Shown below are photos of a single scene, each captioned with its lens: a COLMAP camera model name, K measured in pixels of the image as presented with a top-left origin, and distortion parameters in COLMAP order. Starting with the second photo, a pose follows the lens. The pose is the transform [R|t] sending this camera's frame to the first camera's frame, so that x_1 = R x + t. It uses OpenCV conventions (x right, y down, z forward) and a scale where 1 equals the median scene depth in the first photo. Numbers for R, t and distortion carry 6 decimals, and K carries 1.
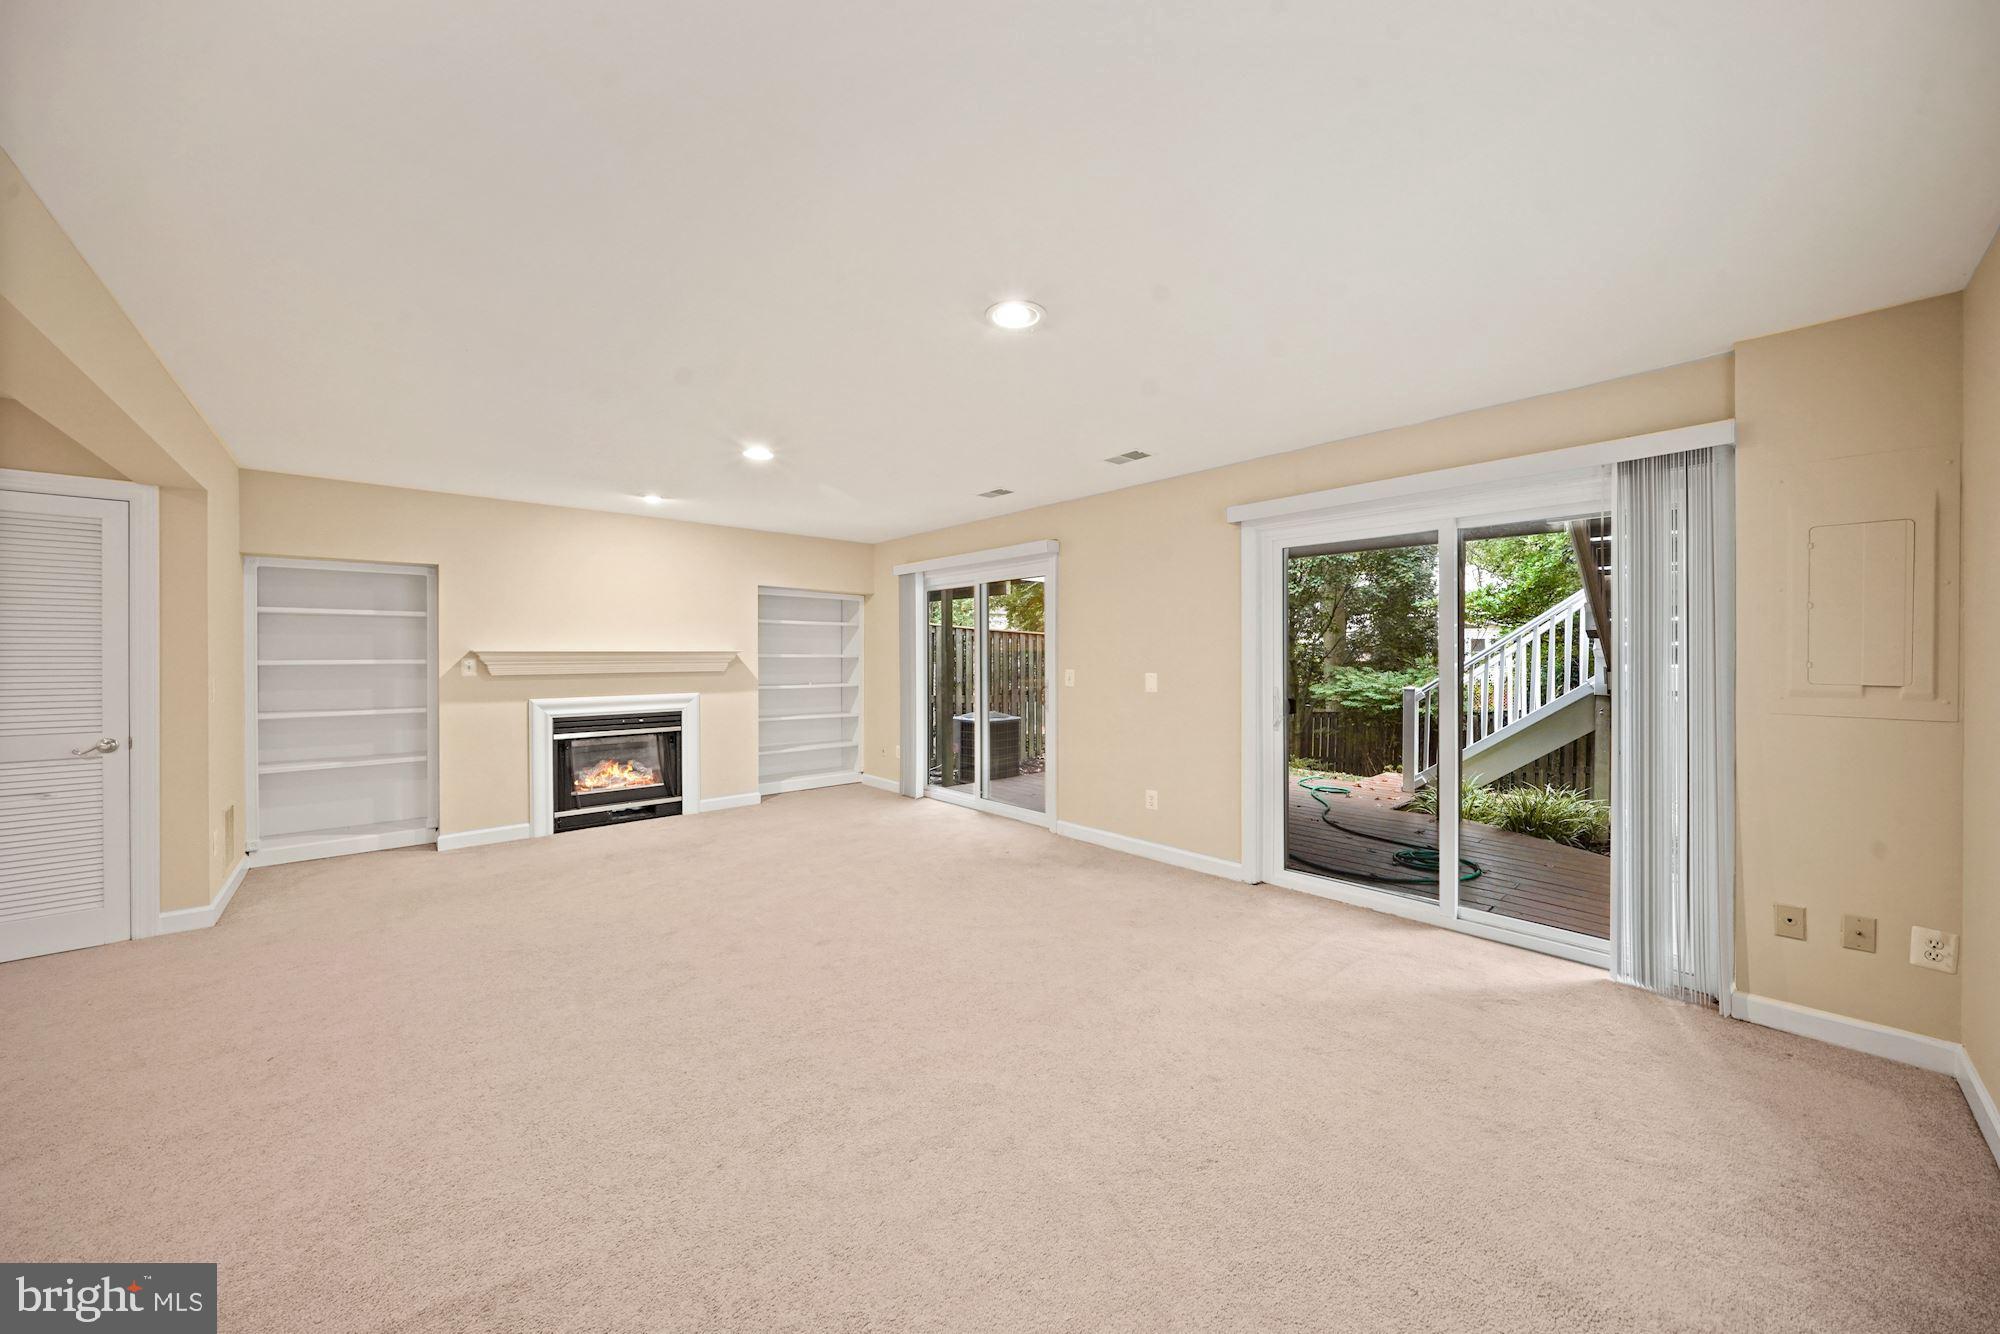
lens RADIAL K [[678.5, 0, 1000.0], [0, 678.5, 667.0], [0, 0, 1]] dist [-0.006593, -0.000031]
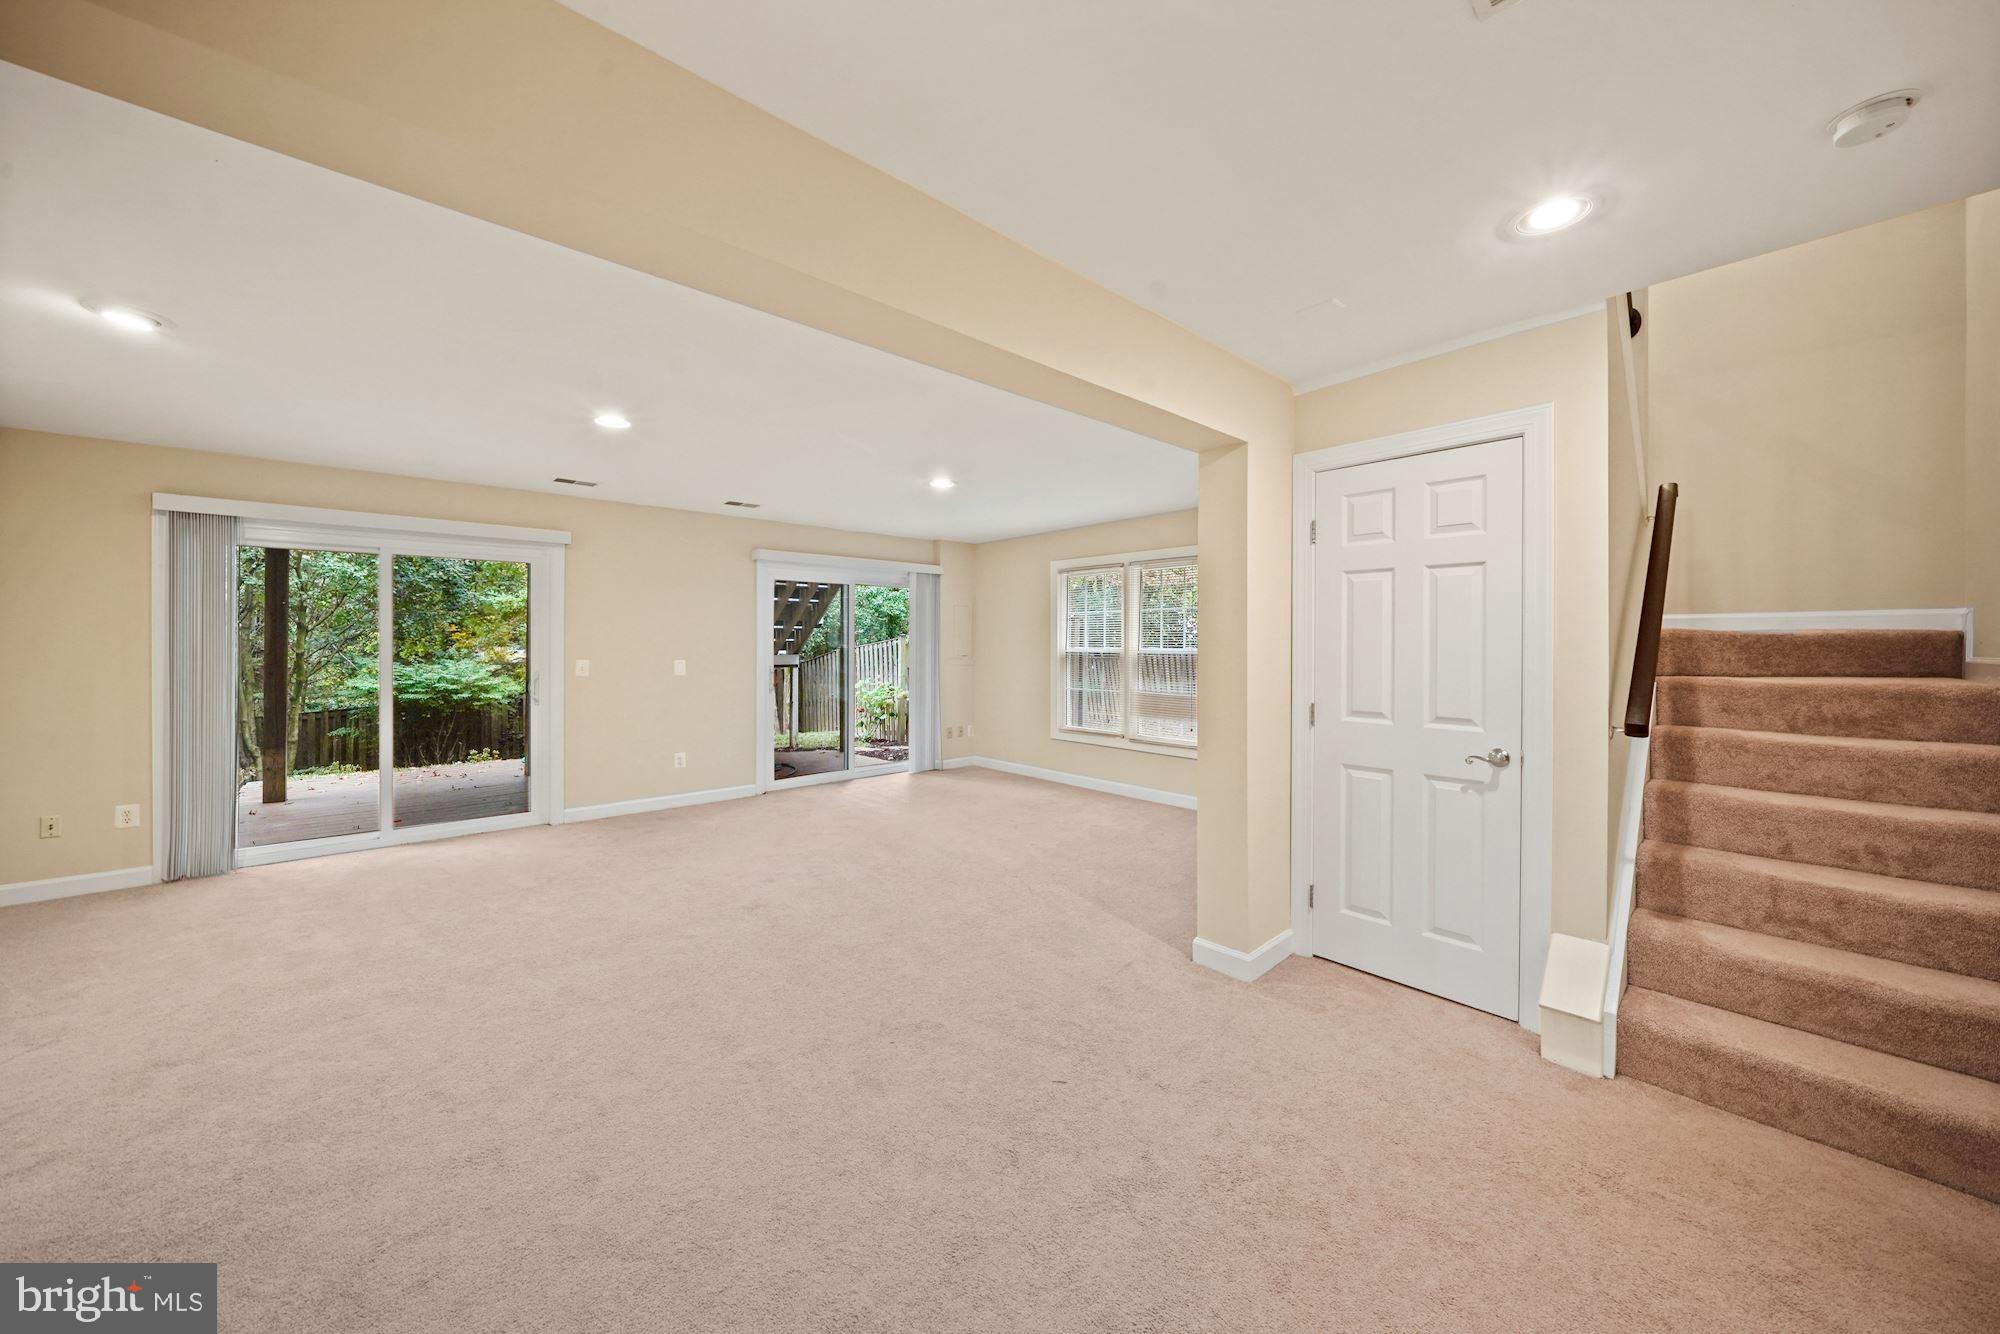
lens RADIAL K [[696.0, 0, 1000.0], [0, 696.0, 667.0], [0, 0, 1]] dist [-0.000763, -0.000096]
pose [[0.020992, -0.031013, 0.999299, -1.126855], [0.016699, 0.999390, 0.030666, -0.009041], [-0.999640, 0.016044, 0.021497, 0.393209]]
